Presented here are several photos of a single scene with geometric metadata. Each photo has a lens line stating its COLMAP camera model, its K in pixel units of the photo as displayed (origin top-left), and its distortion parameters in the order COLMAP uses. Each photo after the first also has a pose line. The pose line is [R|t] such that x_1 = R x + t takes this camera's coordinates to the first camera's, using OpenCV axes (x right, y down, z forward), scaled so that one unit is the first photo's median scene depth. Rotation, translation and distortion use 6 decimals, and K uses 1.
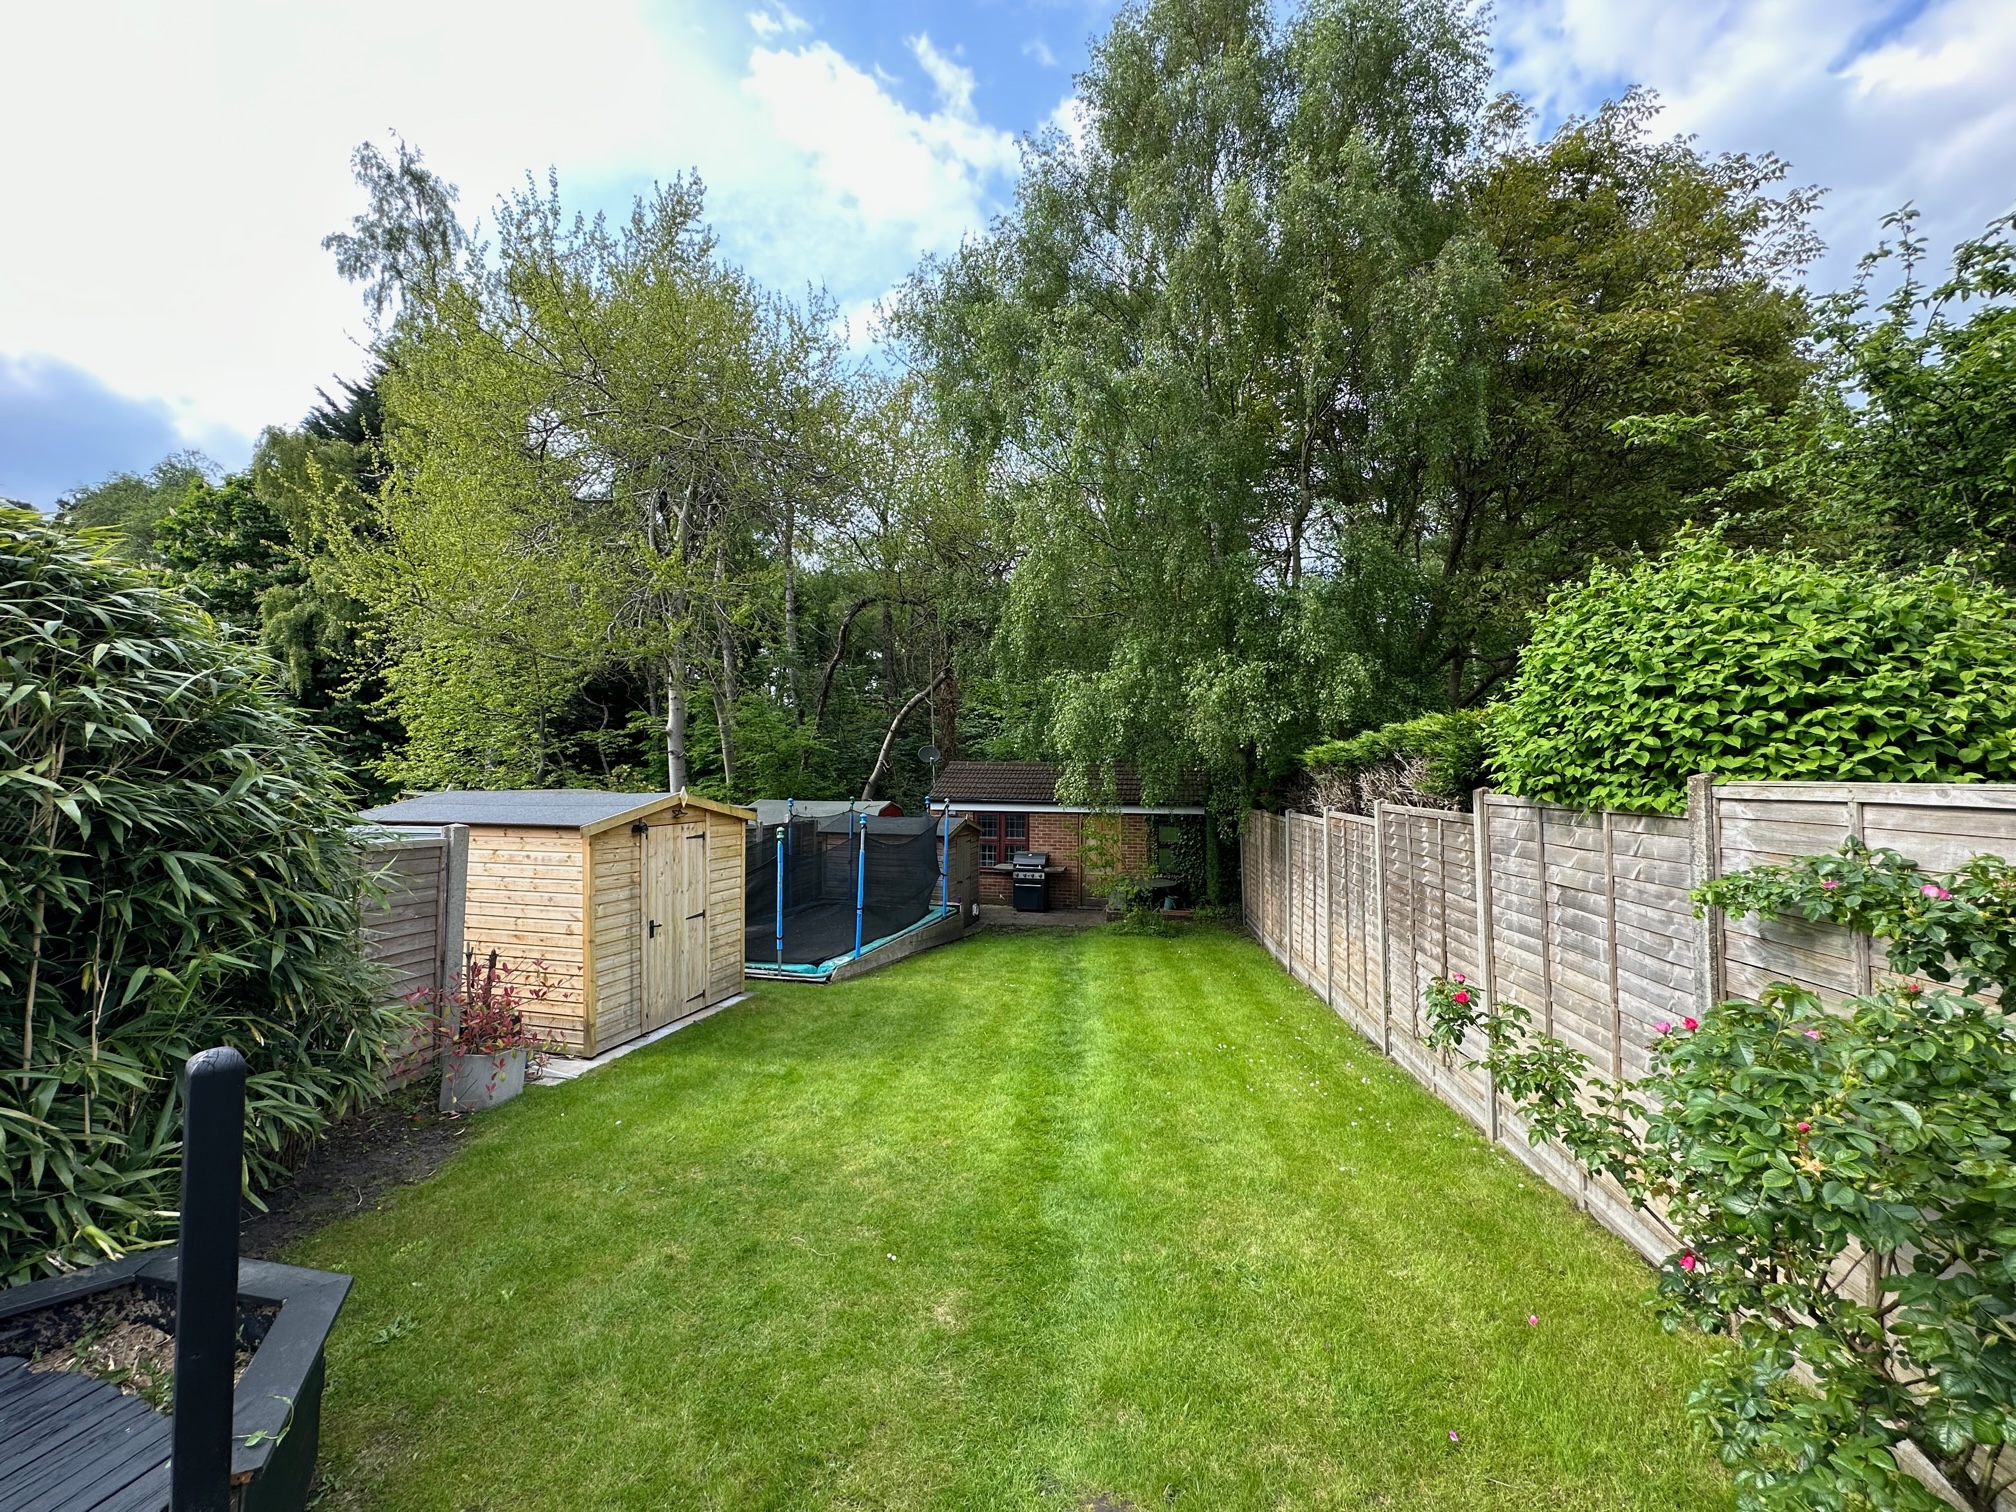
lens RADIAL K [[801.4, 0, 1008.8], [0, 801.4, 751.7], [0, 0, 1]] dist [-0.001011, 0.000037]
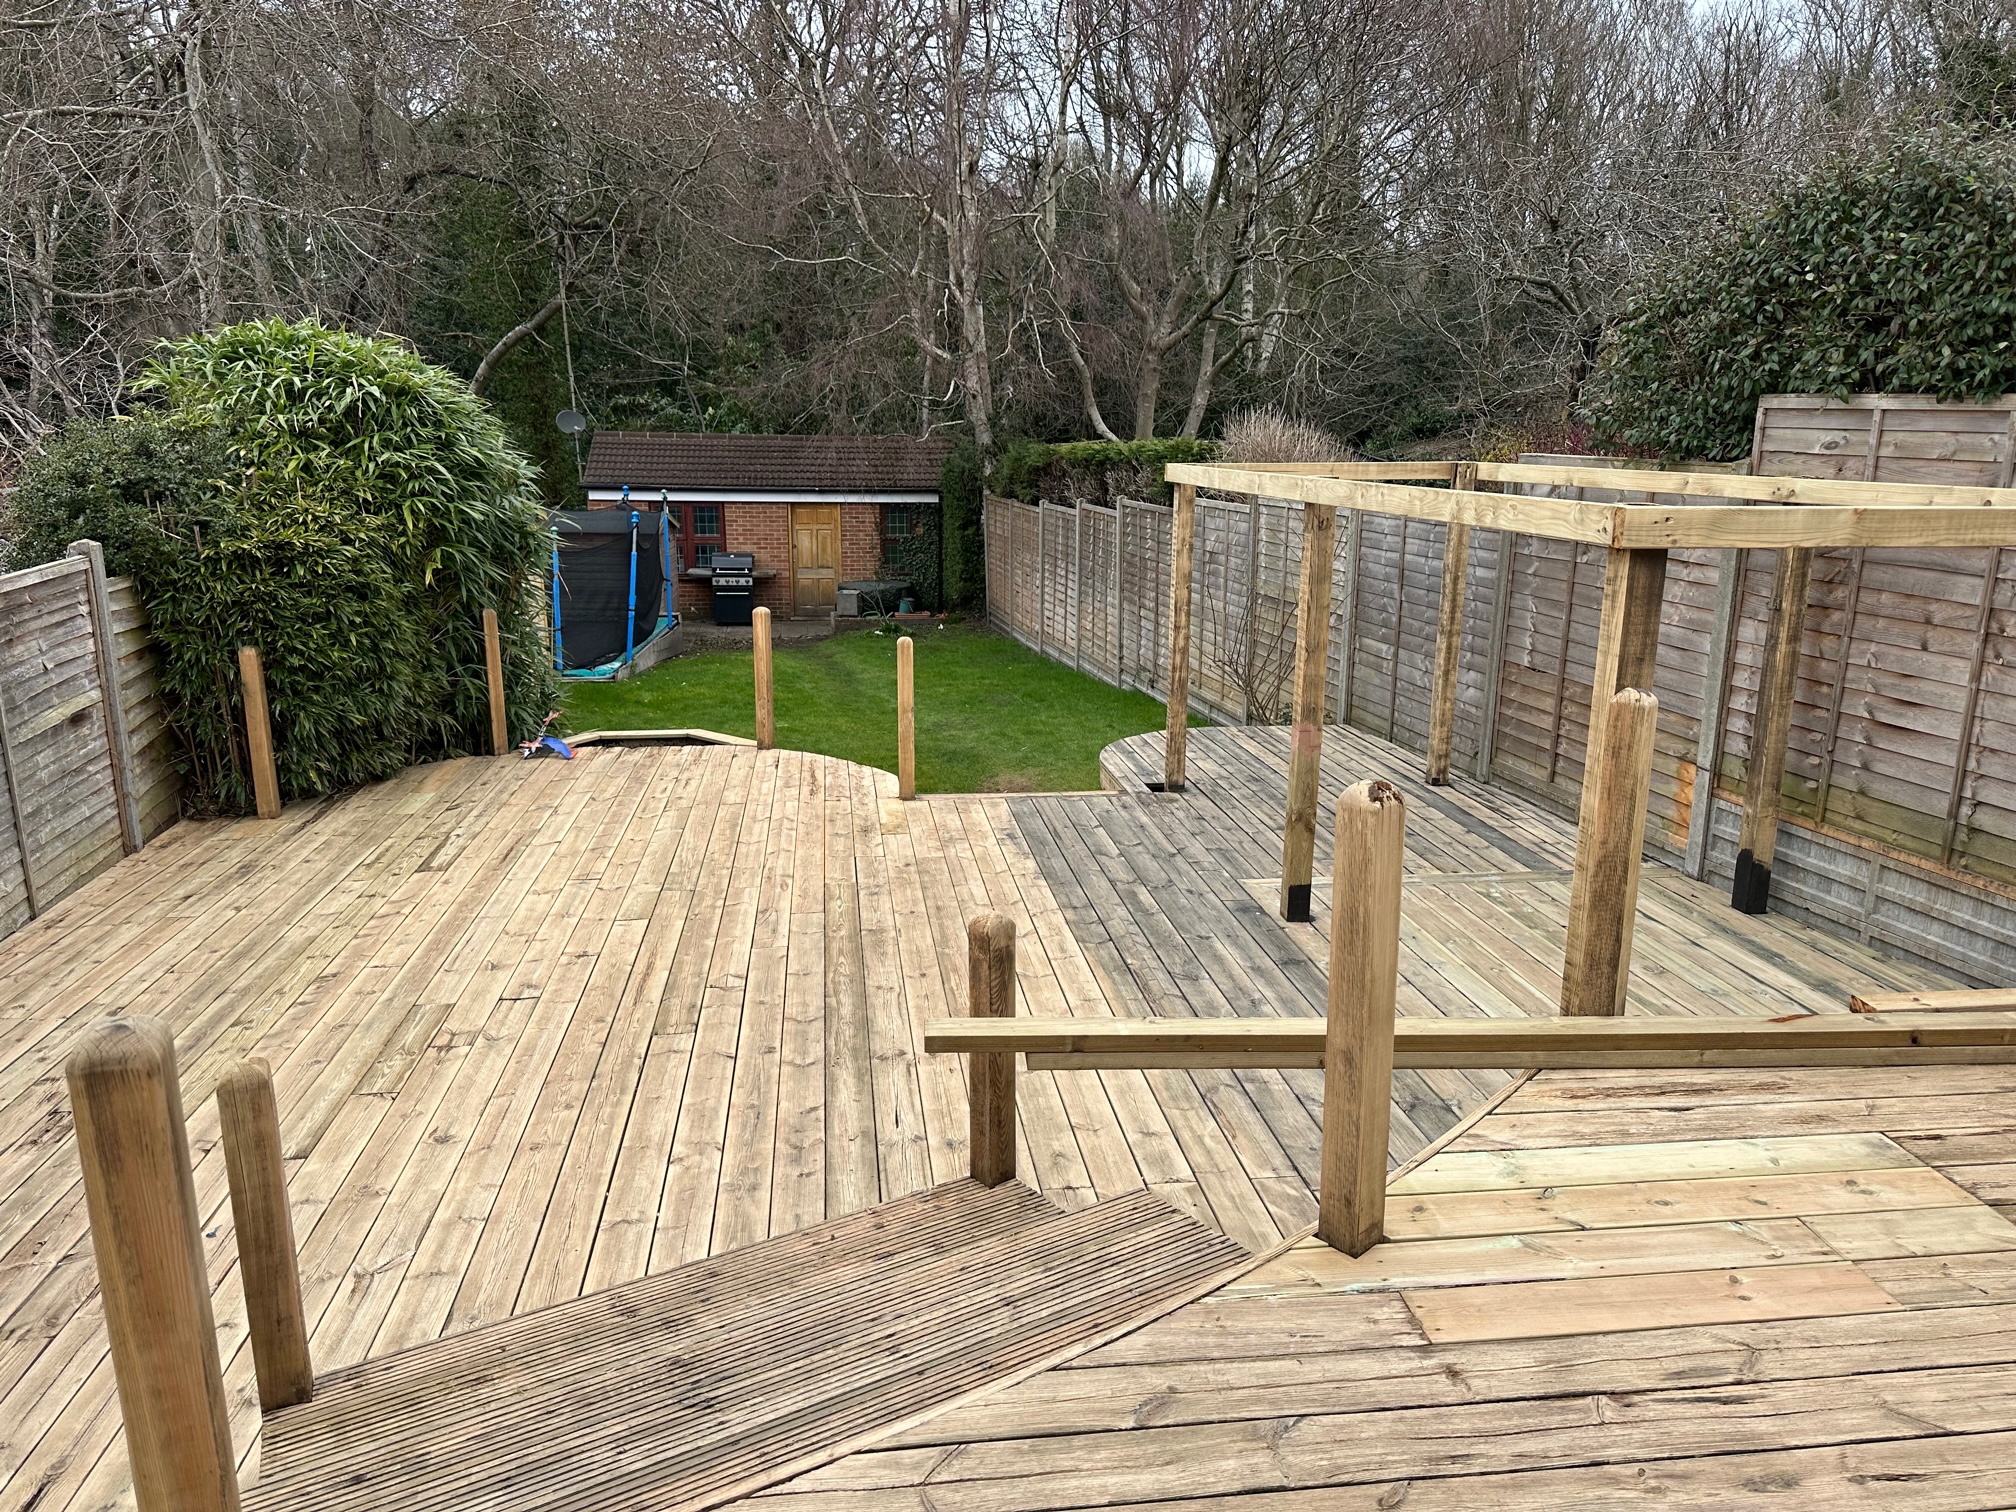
lens RADIAL K [[1407.6, 0, 998.7], [0, 1407.6, 760.5], [0, 0, 1]] dist [0.111539, -0.153999]
pose [[0.943615, -0.078149, 0.321689, -0.321570], [-0.009364, 0.965047, 0.261909, -0.081651], [-0.330913, -0.250153, 0.909901, -0.734229]]
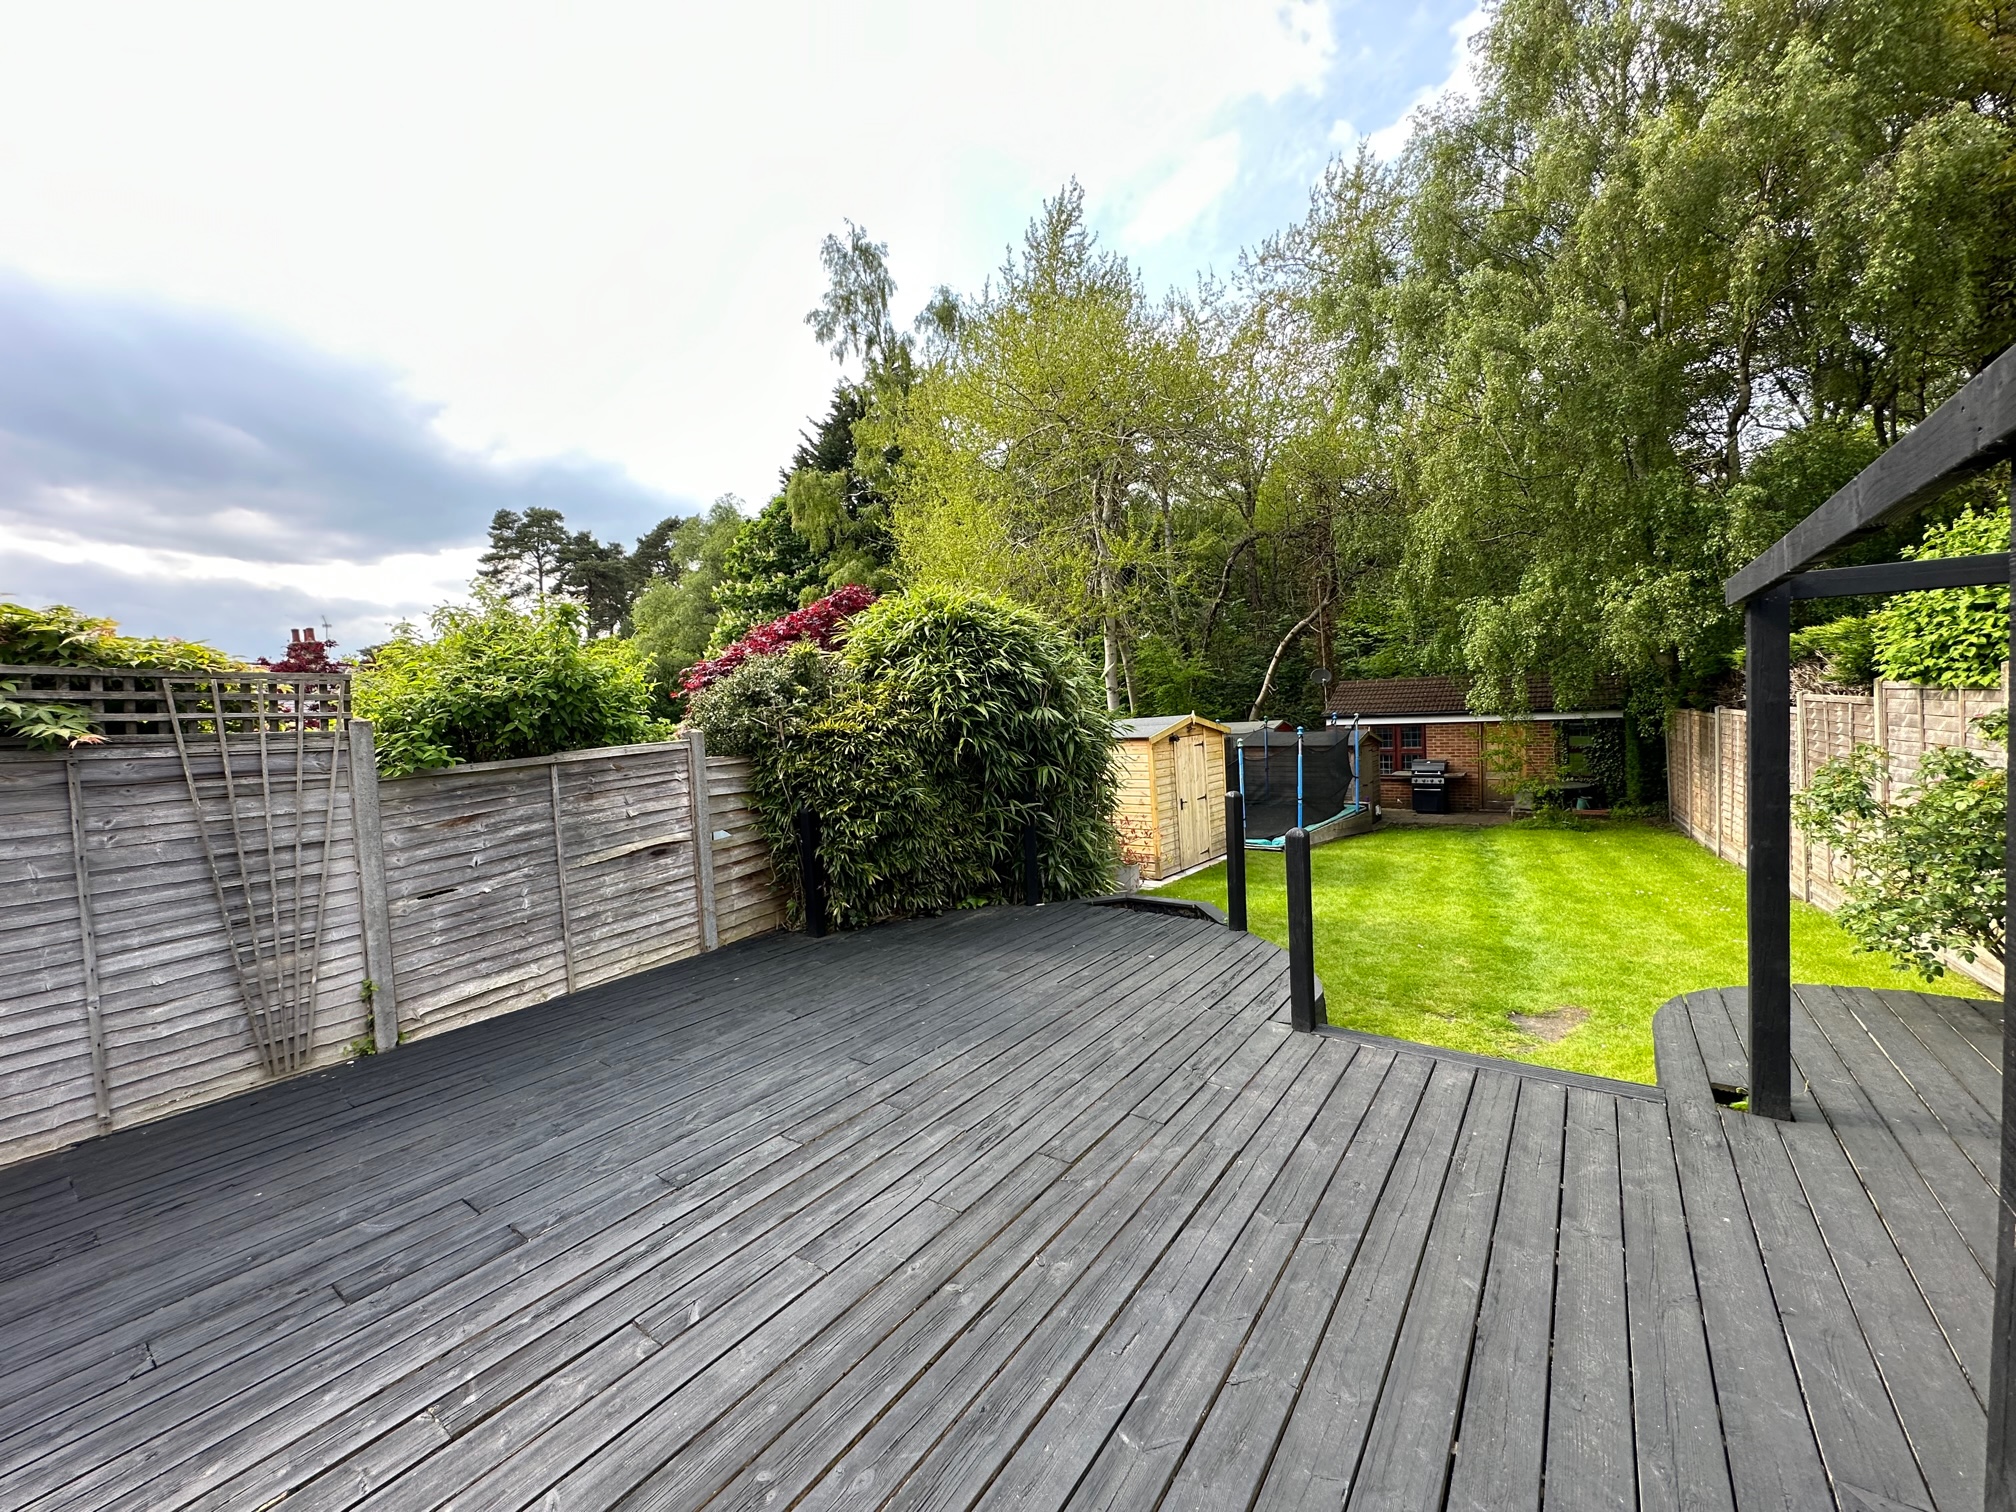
lens RADIAL K [[801.4, 0, 1008.8], [0, 801.4, 751.7], [0, 0, 1]] dist [-0.001011, 0.000037]
pose [[0.913555, -0.030575, -0.405564, -0.086856], [0.067525, 0.994733, 0.077111, -0.014102], [0.401071, -0.097831, 0.910808, -0.370845]]
